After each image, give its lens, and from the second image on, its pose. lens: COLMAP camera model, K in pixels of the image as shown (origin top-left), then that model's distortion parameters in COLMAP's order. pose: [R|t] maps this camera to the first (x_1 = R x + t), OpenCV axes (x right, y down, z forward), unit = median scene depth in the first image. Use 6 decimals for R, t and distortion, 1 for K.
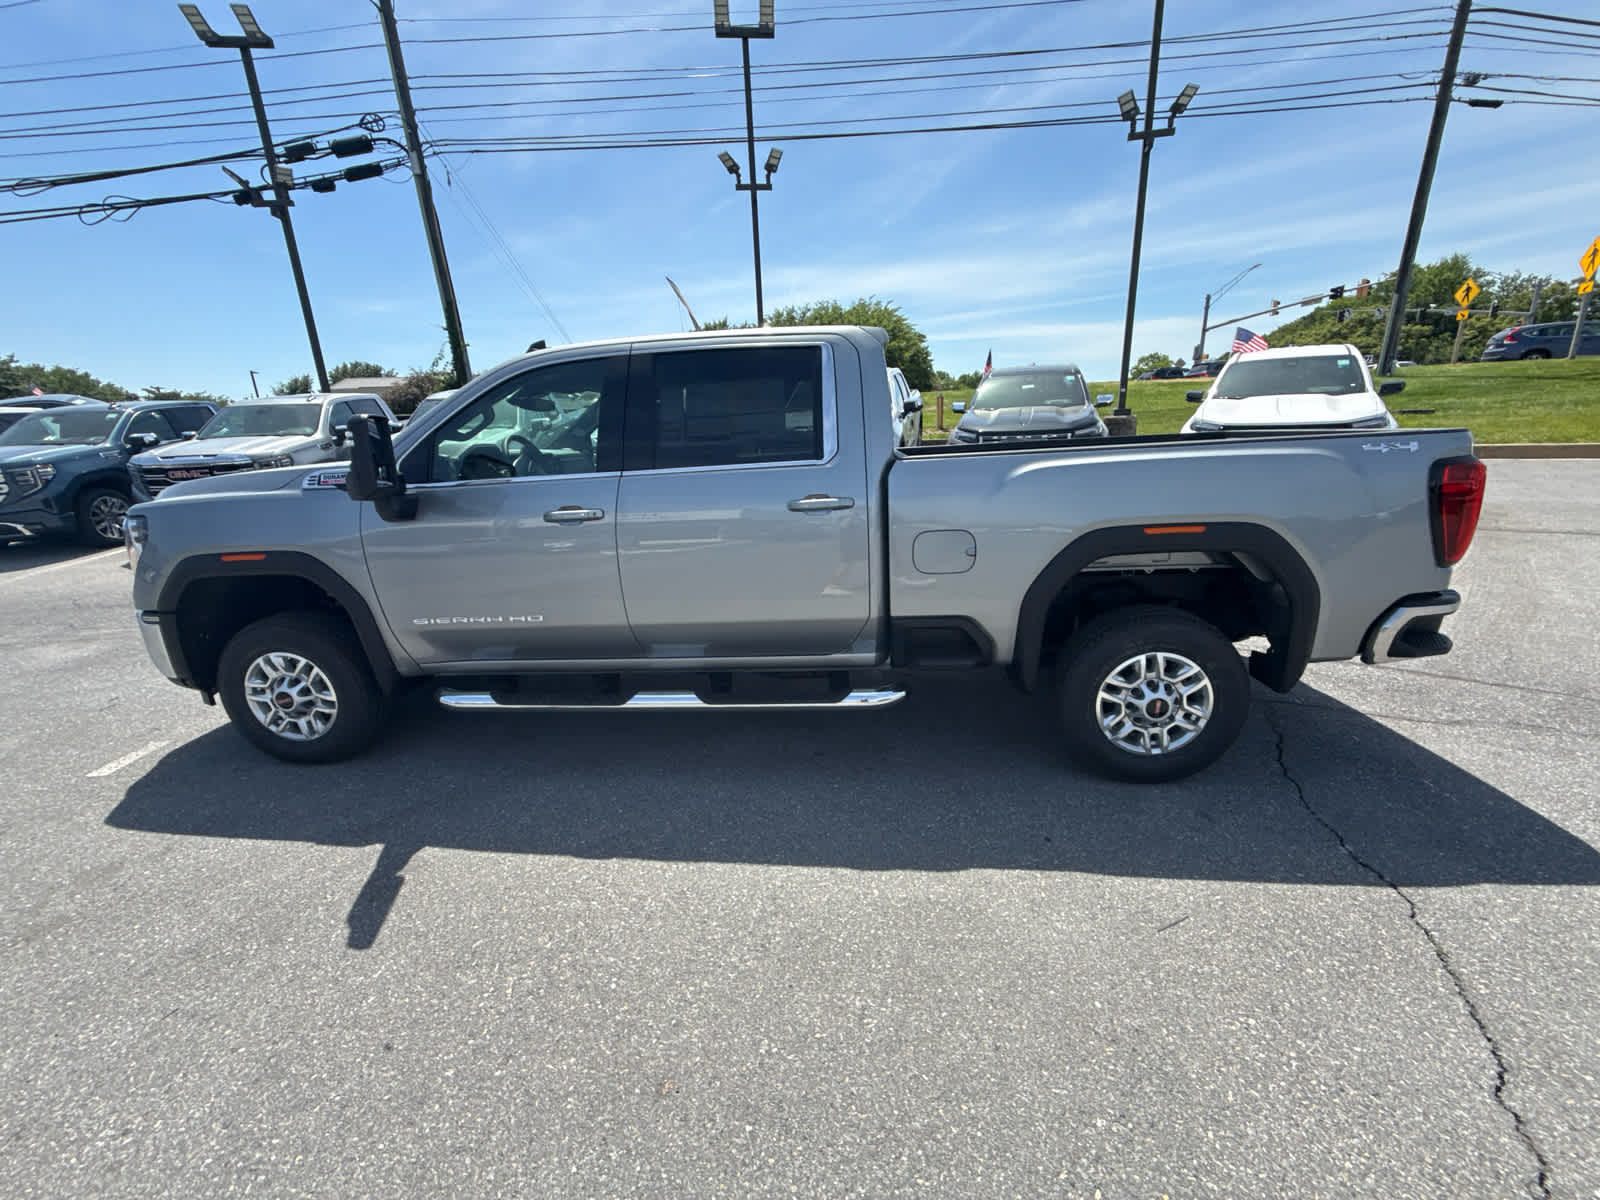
lens RADIAL K [[637.6, 0, 801.6], [0, 637.6, 600.2], [0, 0, 1]] dist [0.000437, 0.000326]
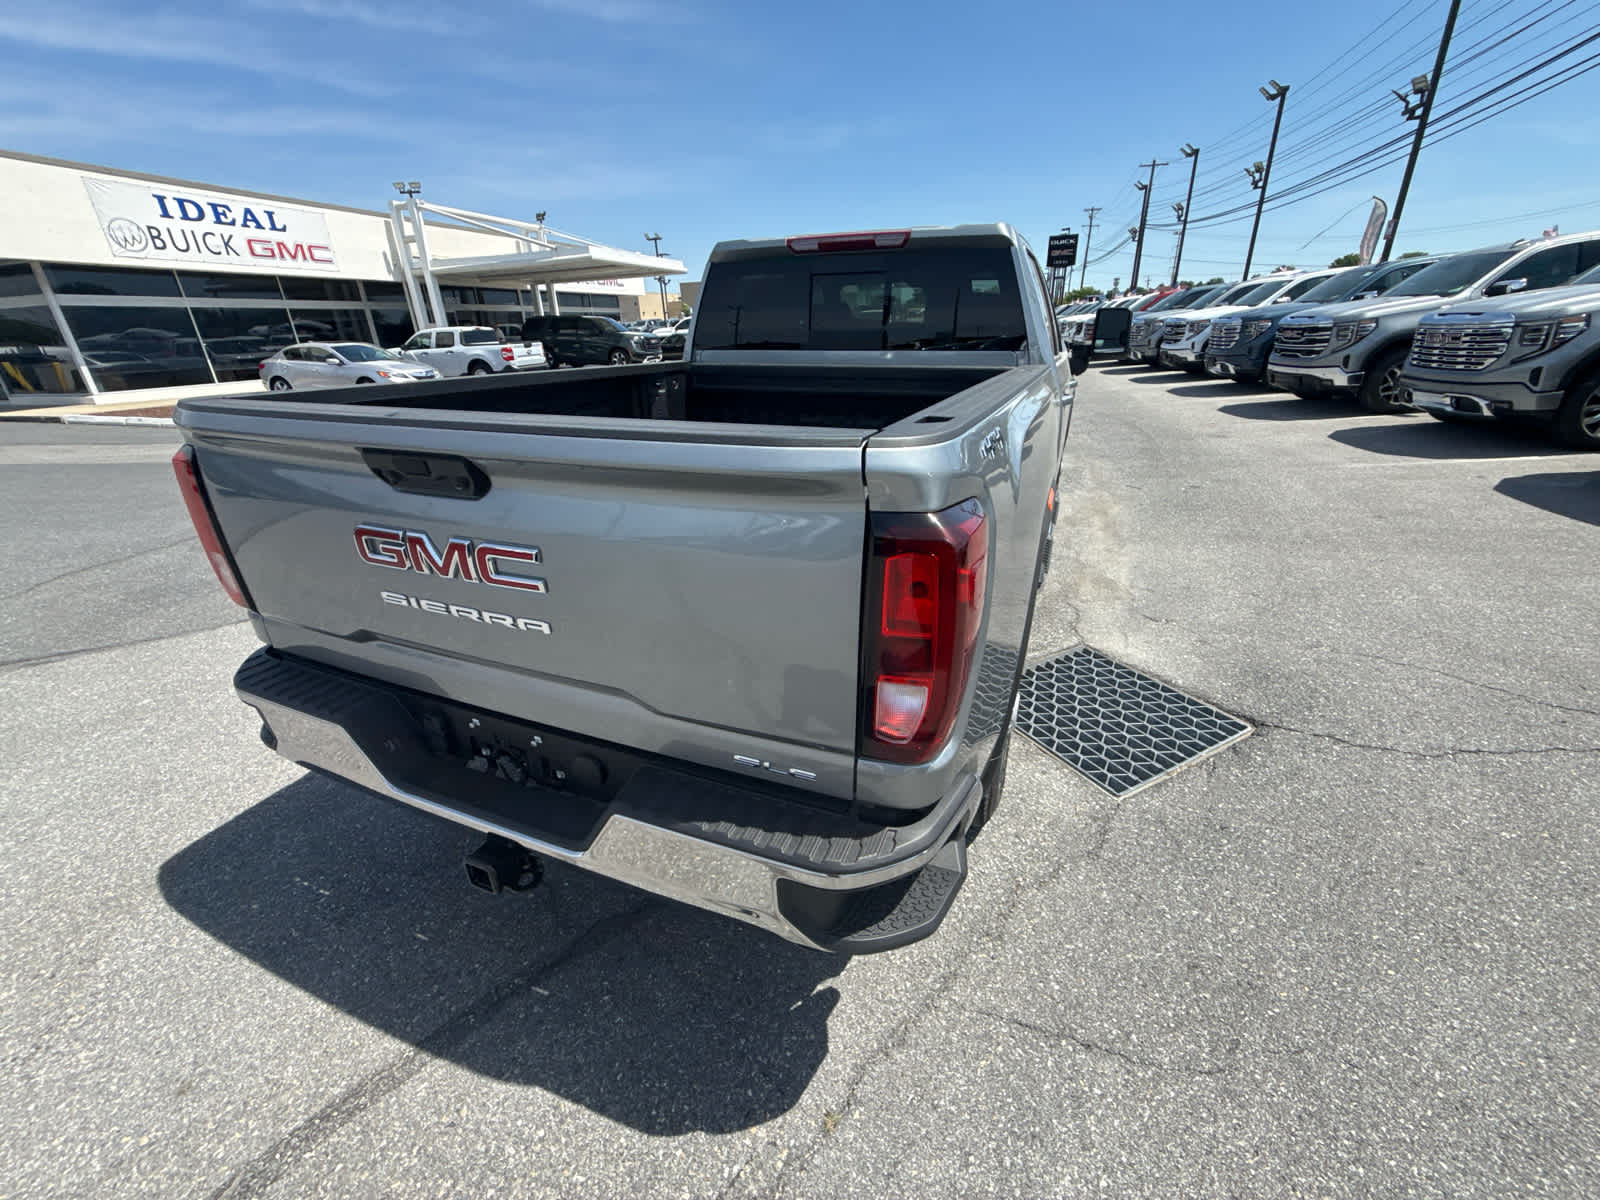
lens RADIAL K [[639.6, 0, 802.4], [0, 639.6, 595.4], [0, 0, 1]] dist [0.001635, -0.000497]
pose [[-0.287353, 0.413258, -0.864087, 1.131956], [-0.215757, 0.851022, 0.478759, -0.397419], [0.933208, 0.324006, -0.155381, 1.297828]]
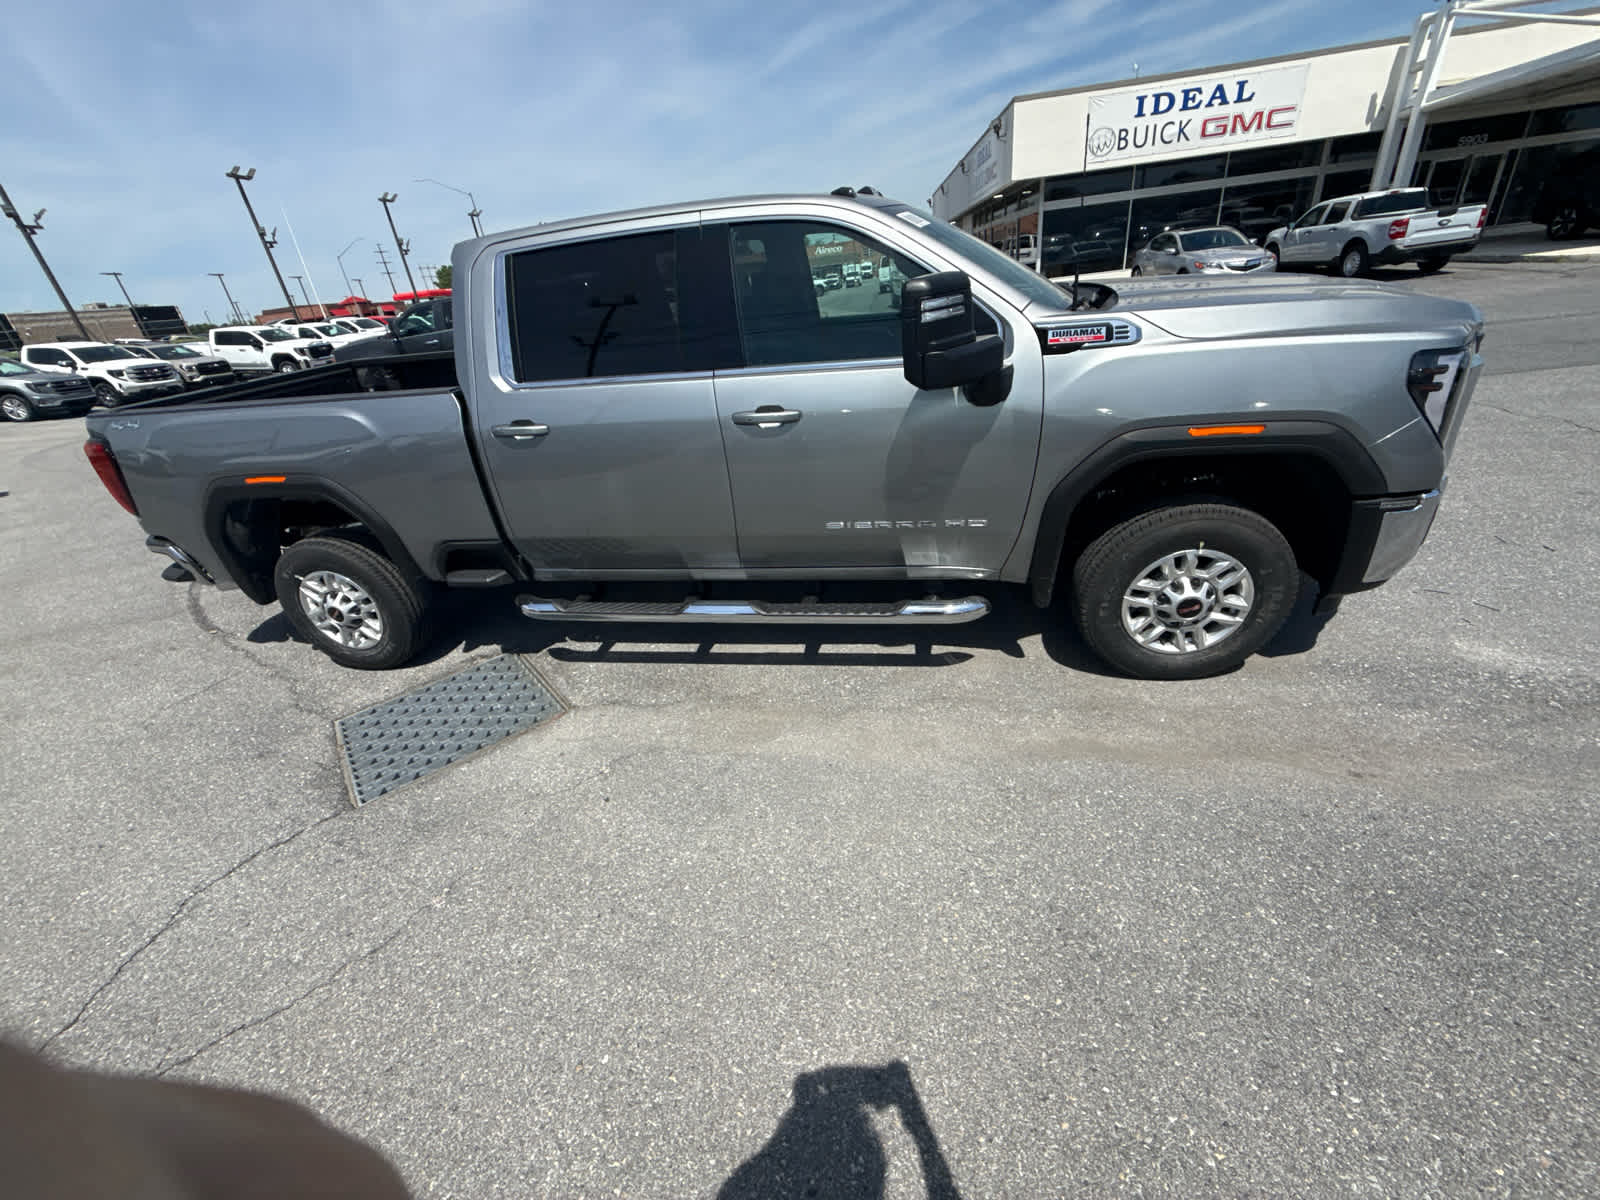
lens RADIAL K [[639.3, 0, 805.5], [0, 639.3, 596.4], [0, 0, 1]] dist [0.001031, 0.000143]
pose [[-0.985477, 0.089506, 0.144307, -0.362722], [0.163602, 0.728144, 0.665614, -0.608544], [-0.045500, 0.679556, -0.732212, 2.146607]]
